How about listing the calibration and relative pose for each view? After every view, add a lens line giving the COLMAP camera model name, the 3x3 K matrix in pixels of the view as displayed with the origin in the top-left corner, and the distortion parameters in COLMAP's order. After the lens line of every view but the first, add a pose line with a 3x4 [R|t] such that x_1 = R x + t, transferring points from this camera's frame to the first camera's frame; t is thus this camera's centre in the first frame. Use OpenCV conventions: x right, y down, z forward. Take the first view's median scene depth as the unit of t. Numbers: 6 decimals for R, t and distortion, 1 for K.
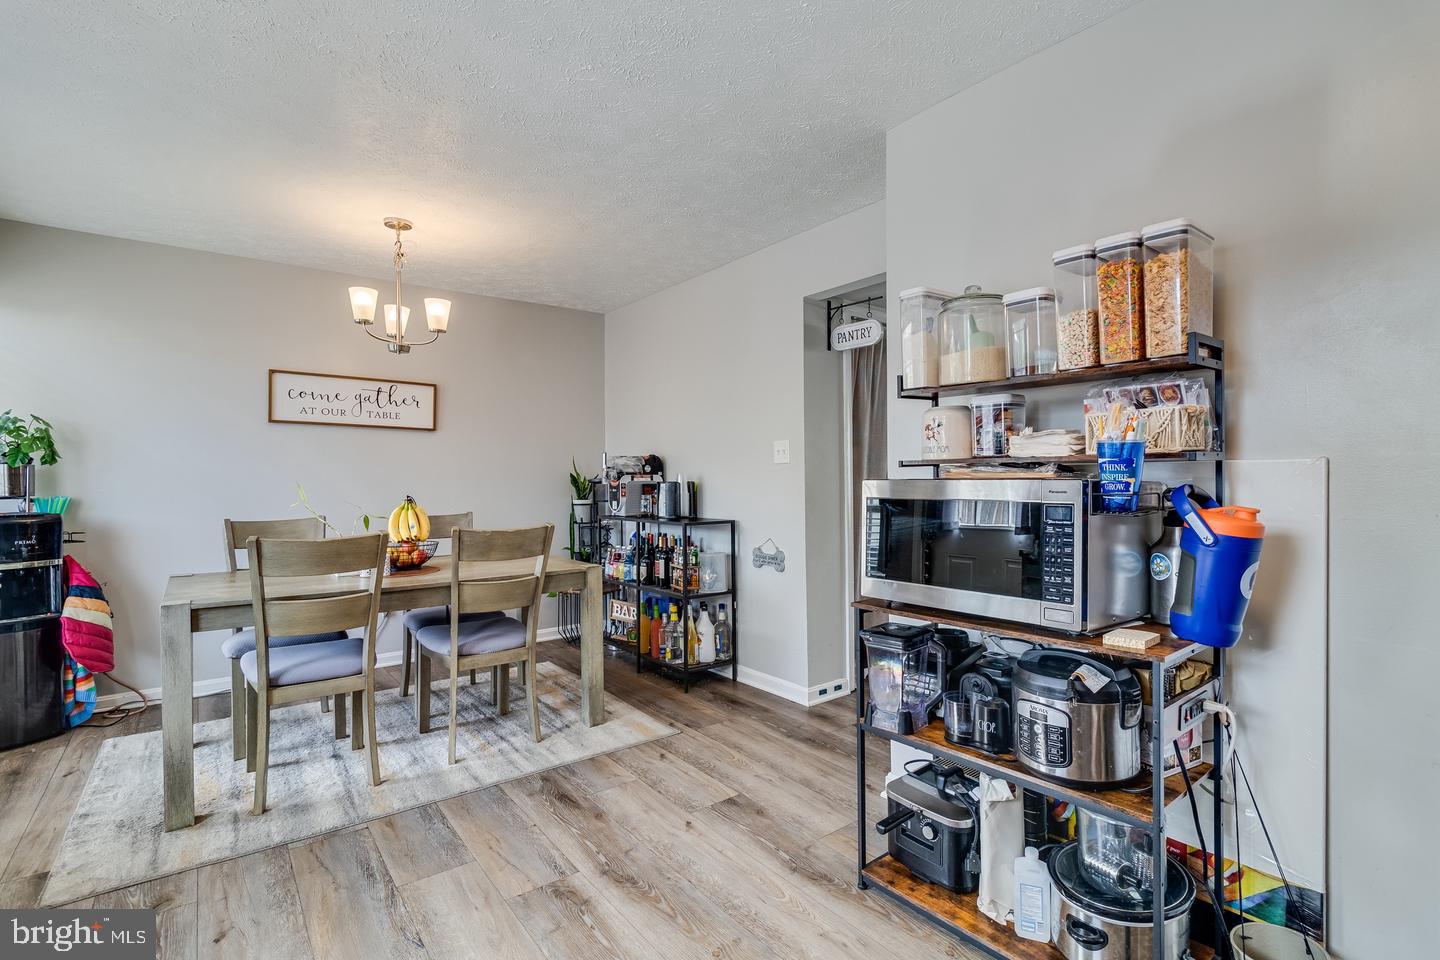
lens RADIAL K [[664.2, 0, 728.8], [0, 664.2, 491.6], [0, 0, 1]] dist [0.002091, -0.000114]
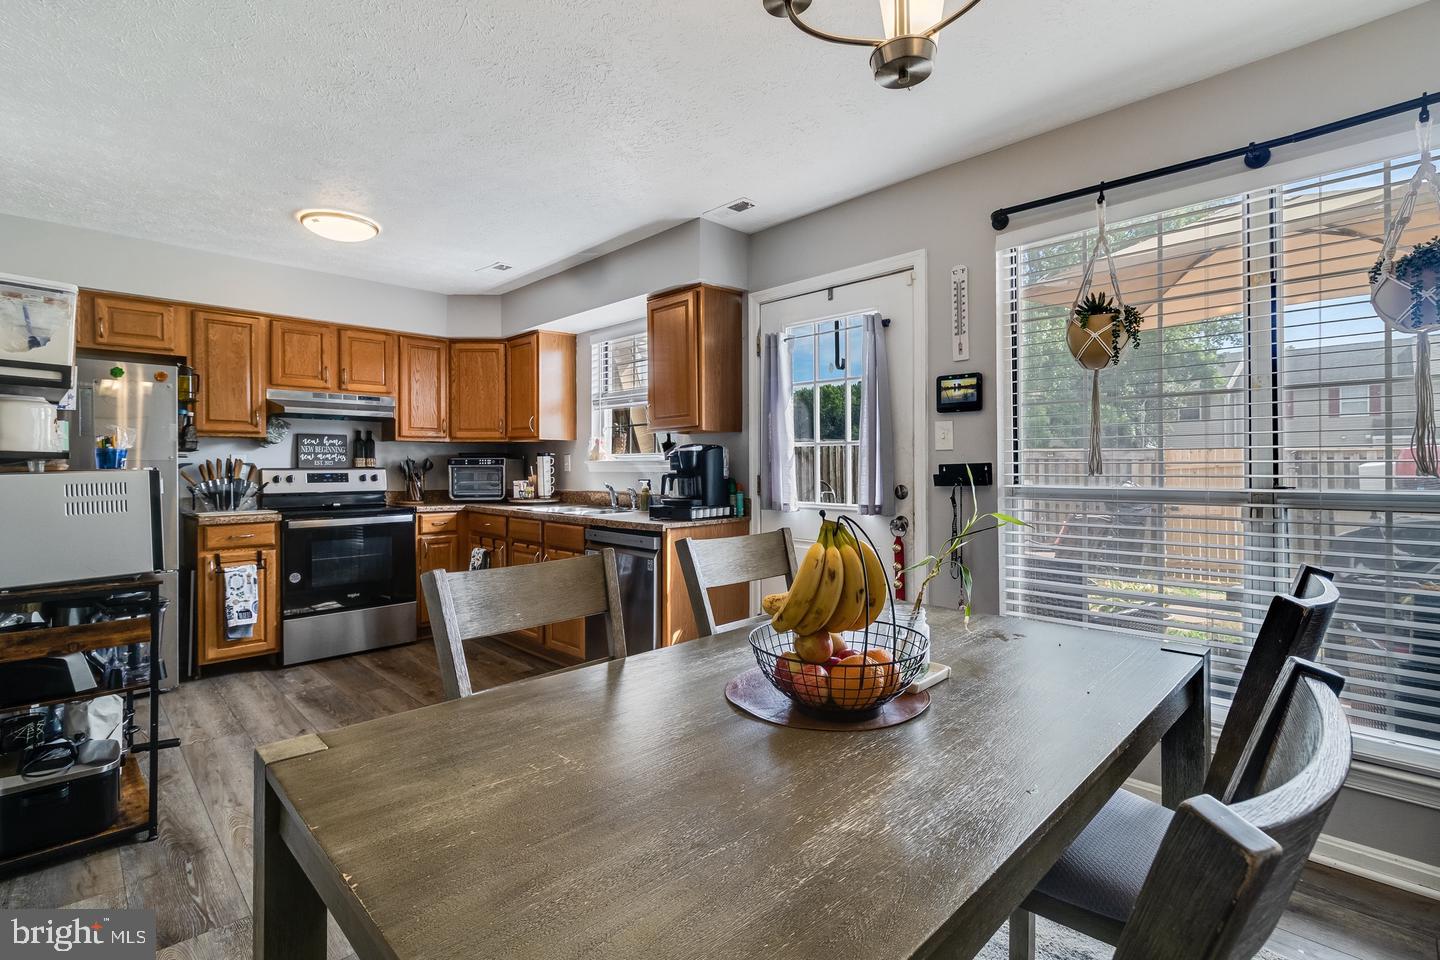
lens RADIAL K [[664.2, 0, 722.6], [0, 664.2, 467.0], [0, 0, 1]] dist [0.002091, -0.000114]
pose [[-0.991231, 0.010579, -0.131720, -0.373317], [0.007273, 0.999647, 0.025553, -0.027532], [0.131944, 0.024370, -0.990958, 1.379472]]
